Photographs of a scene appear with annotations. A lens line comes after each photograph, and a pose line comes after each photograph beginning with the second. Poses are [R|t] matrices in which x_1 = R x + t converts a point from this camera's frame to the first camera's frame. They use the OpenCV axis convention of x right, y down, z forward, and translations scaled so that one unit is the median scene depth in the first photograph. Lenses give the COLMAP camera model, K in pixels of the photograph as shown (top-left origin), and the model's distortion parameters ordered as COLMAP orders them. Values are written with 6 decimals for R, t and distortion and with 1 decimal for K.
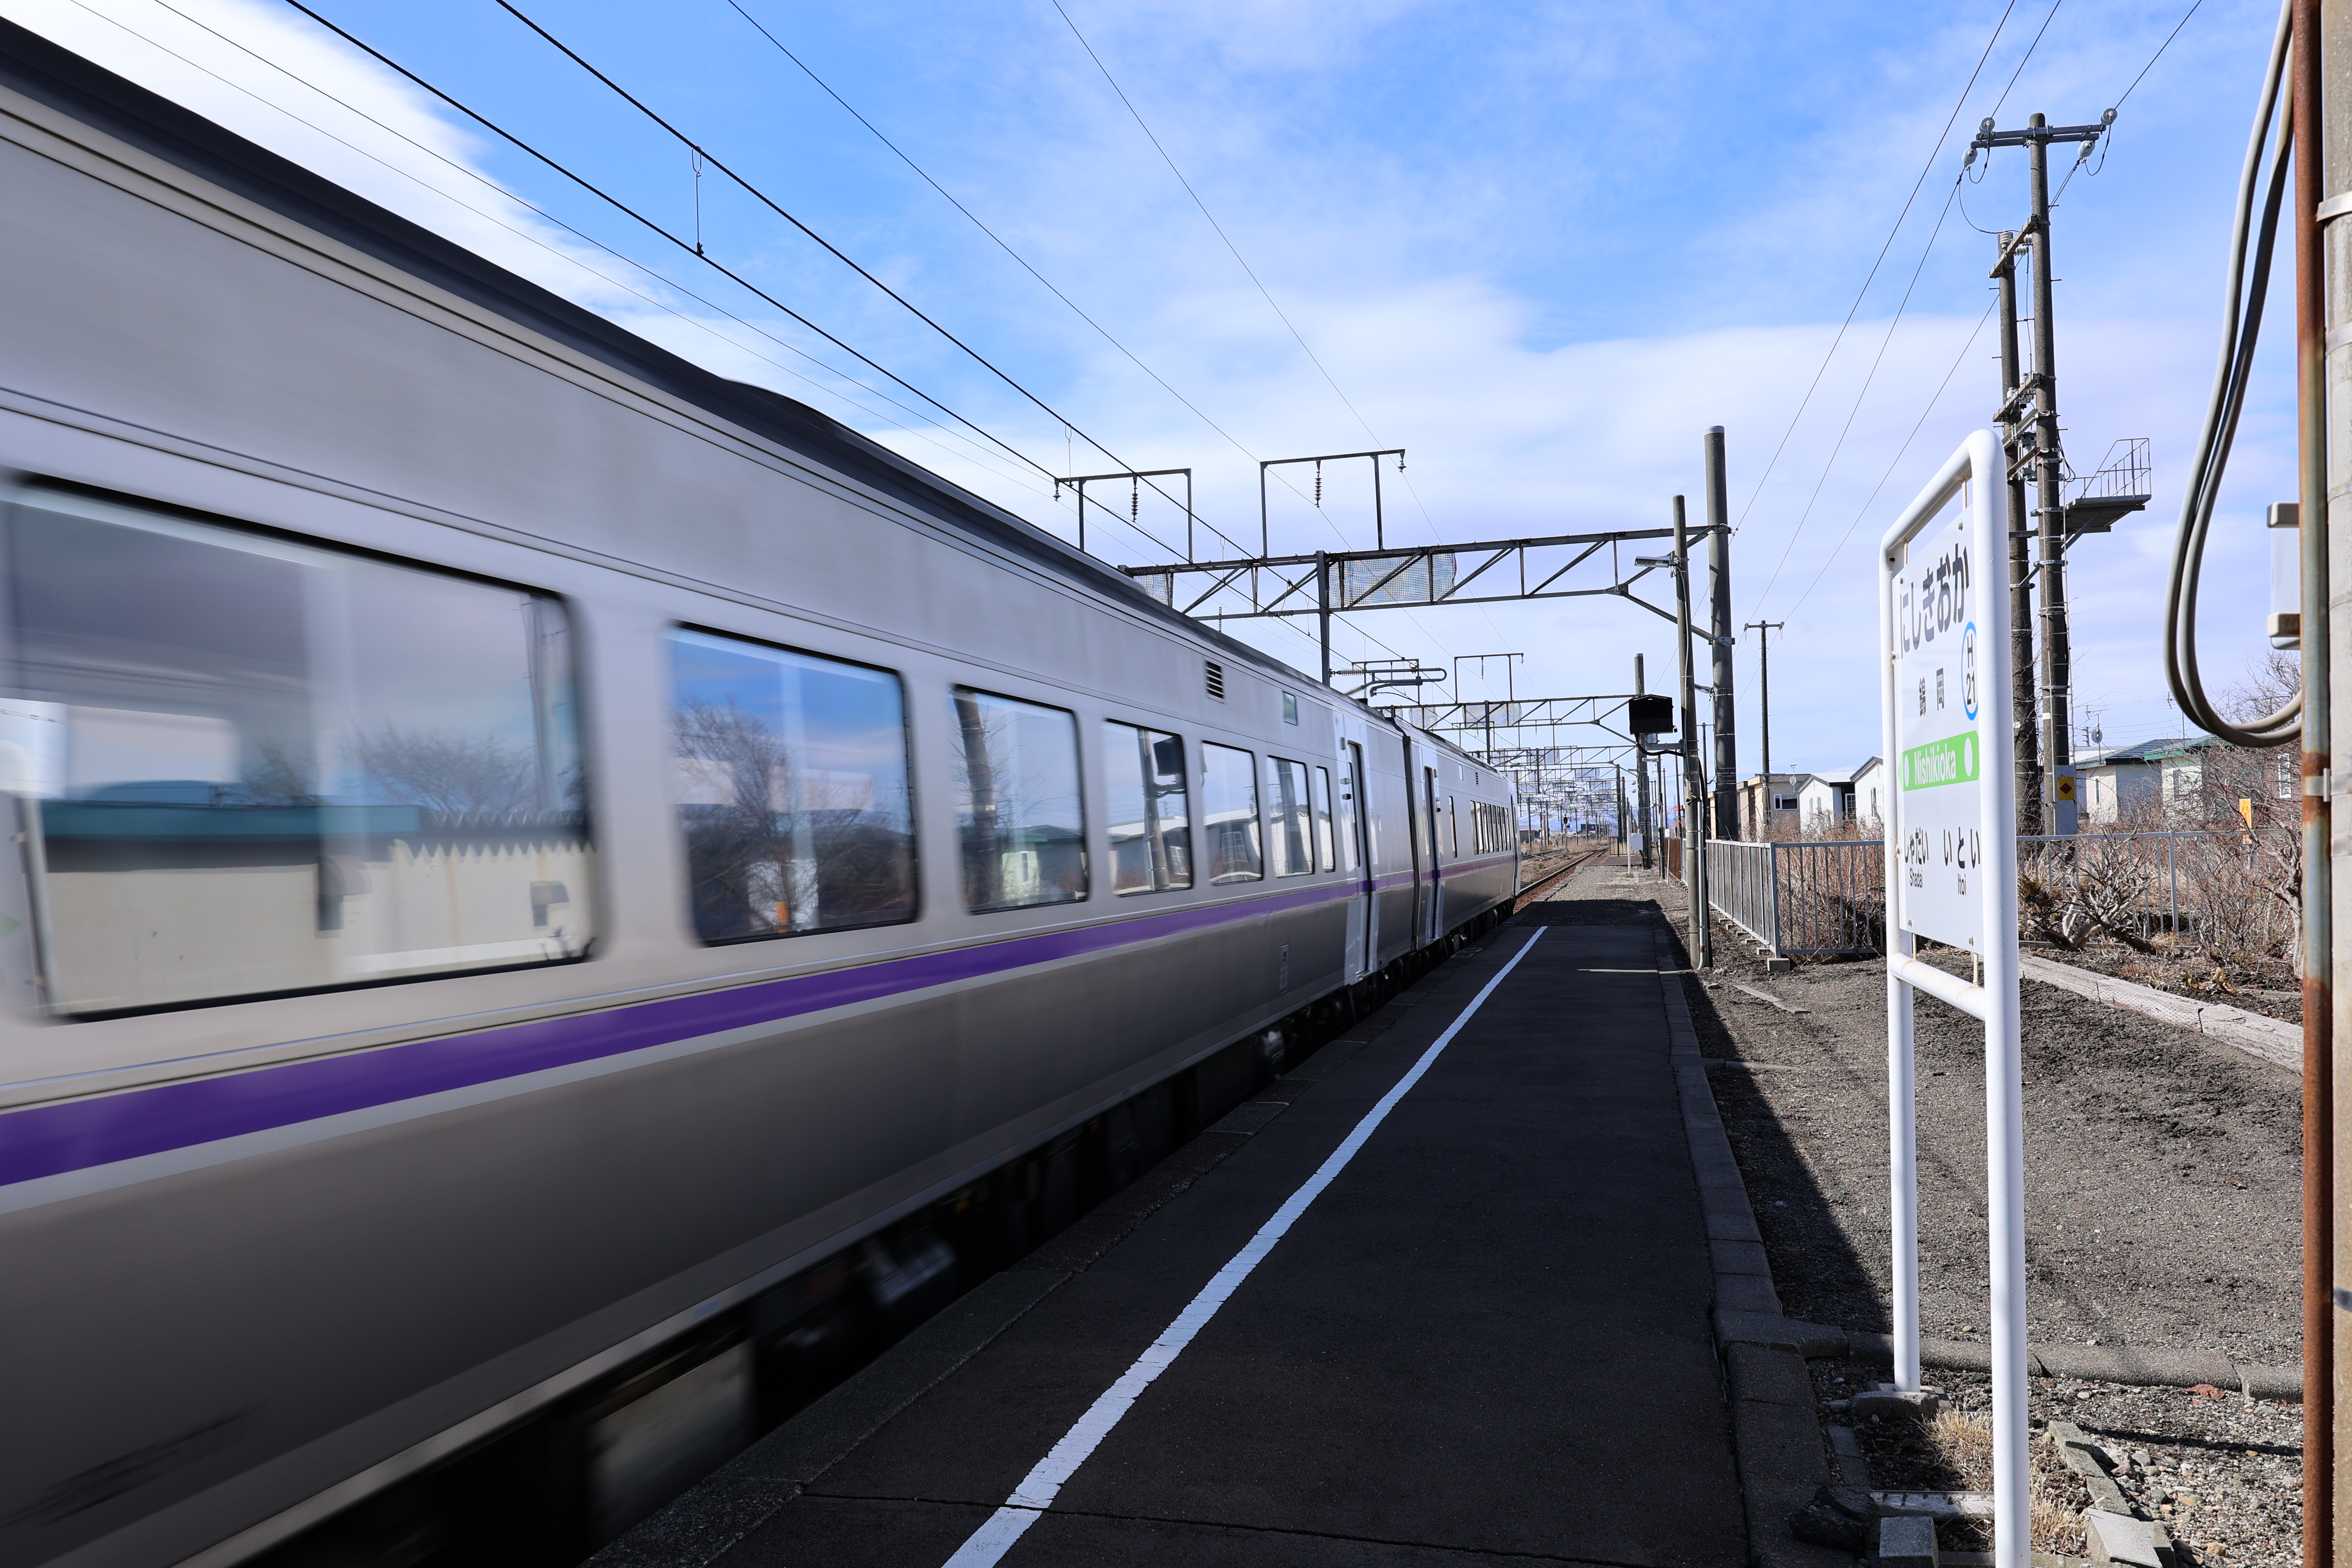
lens RADIAL K [[1783.4, 0, 1176.0], [0, 1783.4, 784.0], [0, 0, 1]] dist [-0.000923, -0.004057]
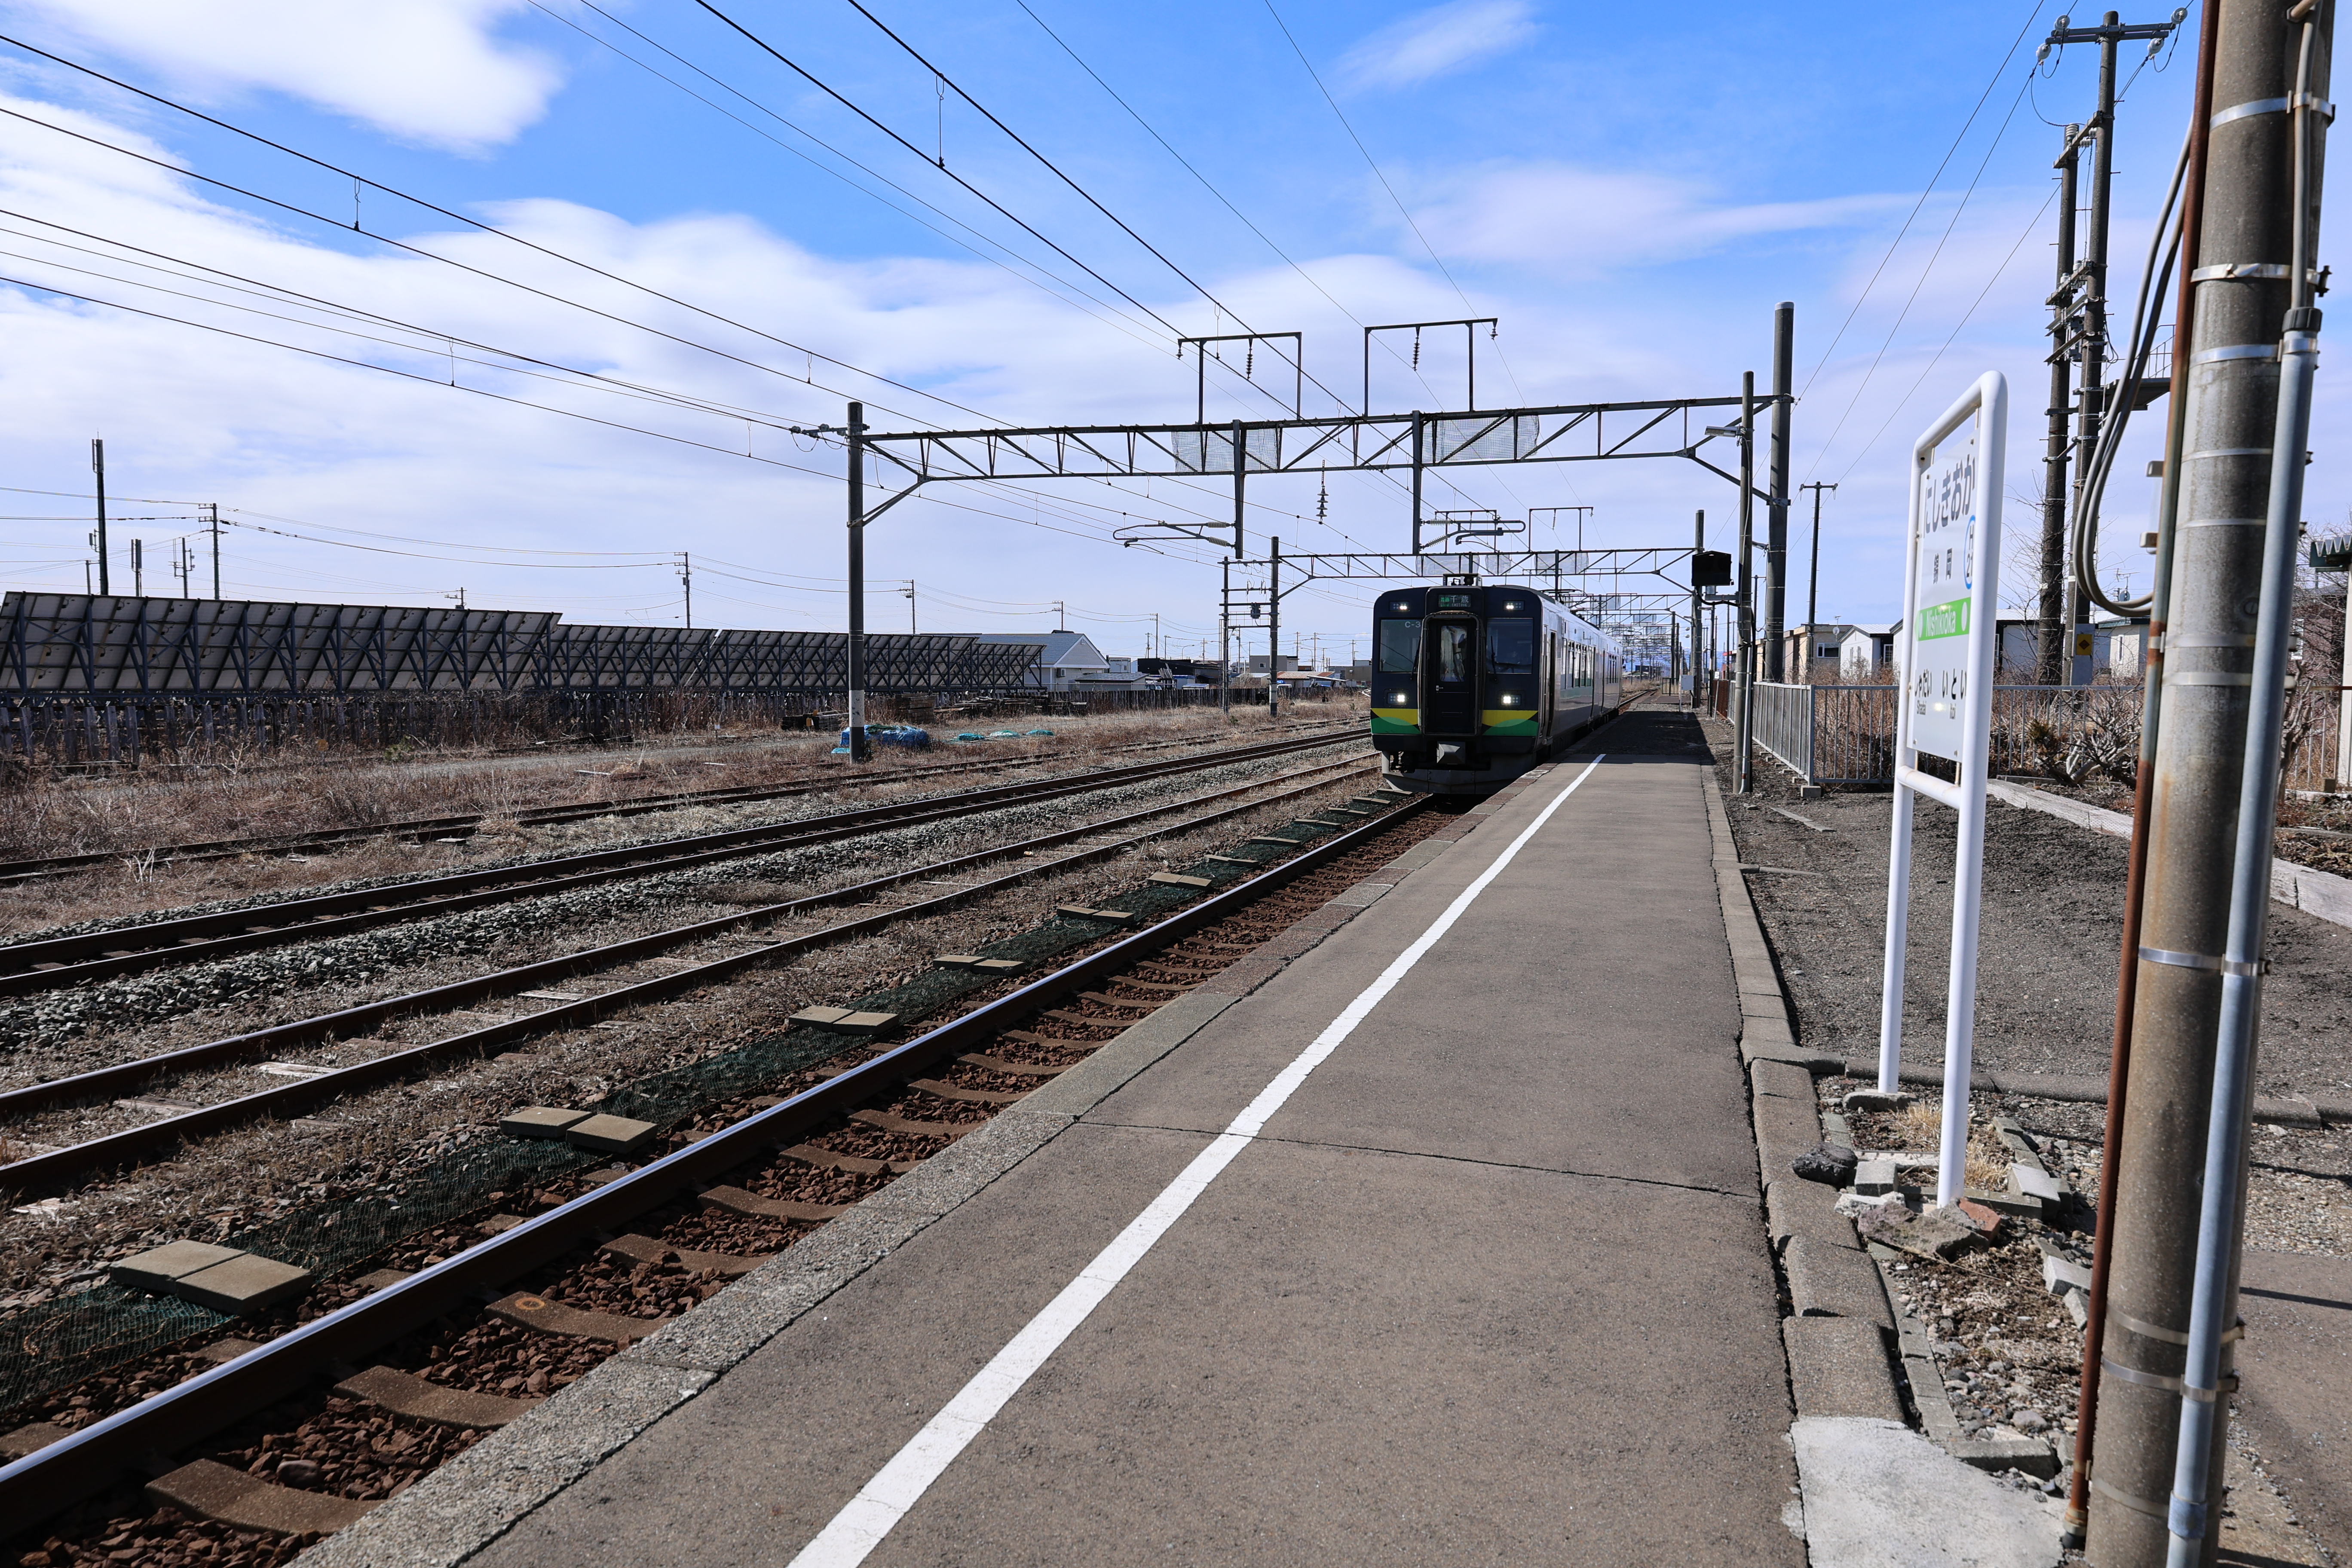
lens RADIAL K [[1645.9, 0, 1176.0], [0, 1645.9, 784.0], [0, 0, 1]] dist [0.001318, 0.003106]
pose [[0.998481, 0.033155, -0.044010, -0.018062], [-0.028536, 0.994404, 0.101721, 0.000317], [0.047136, -0.100311, 0.993839, -0.054970]]
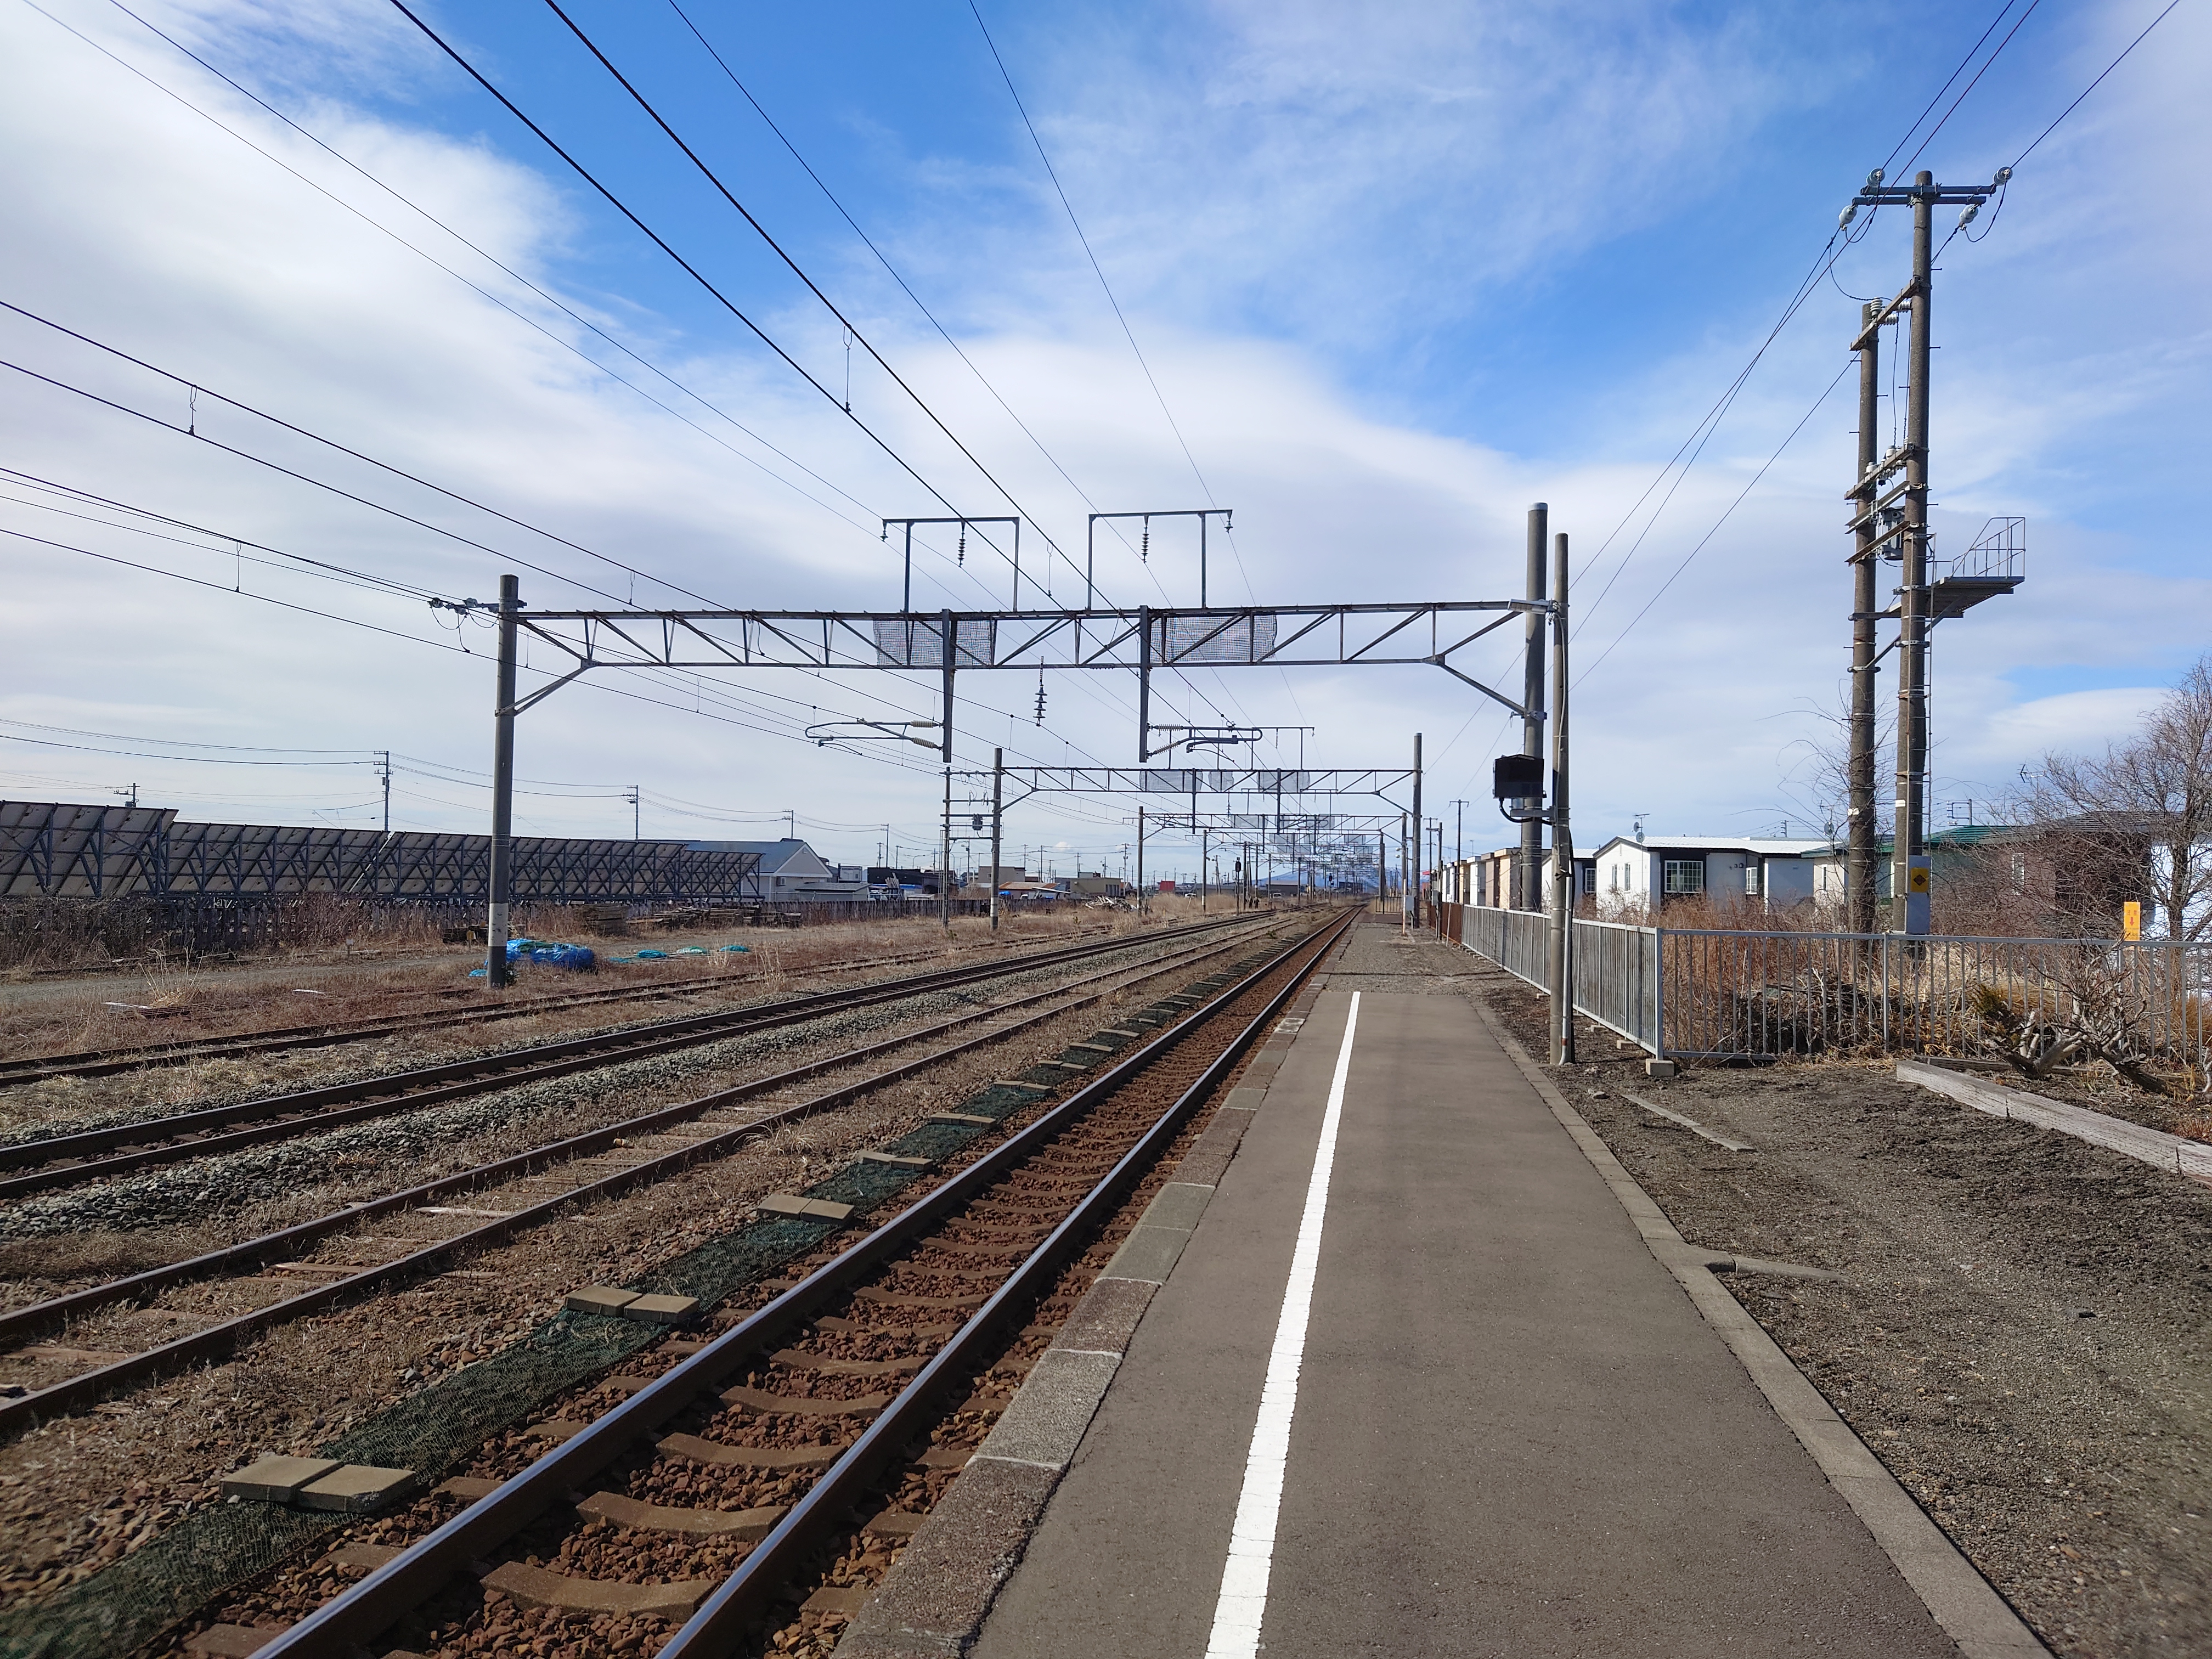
lens RADIAL K [[1422.1, 0, 1117.3], [0, 1422.1, 792.6], [0, 0, 1]] dist [0.118621, 0.000112]
pose [[0.995185, 0.051411, 0.083452, 0.004496], [-0.048942, 0.998309, -0.031367, 0.001111], [-0.084924, 0.027131, 0.996018, 0.235136]]
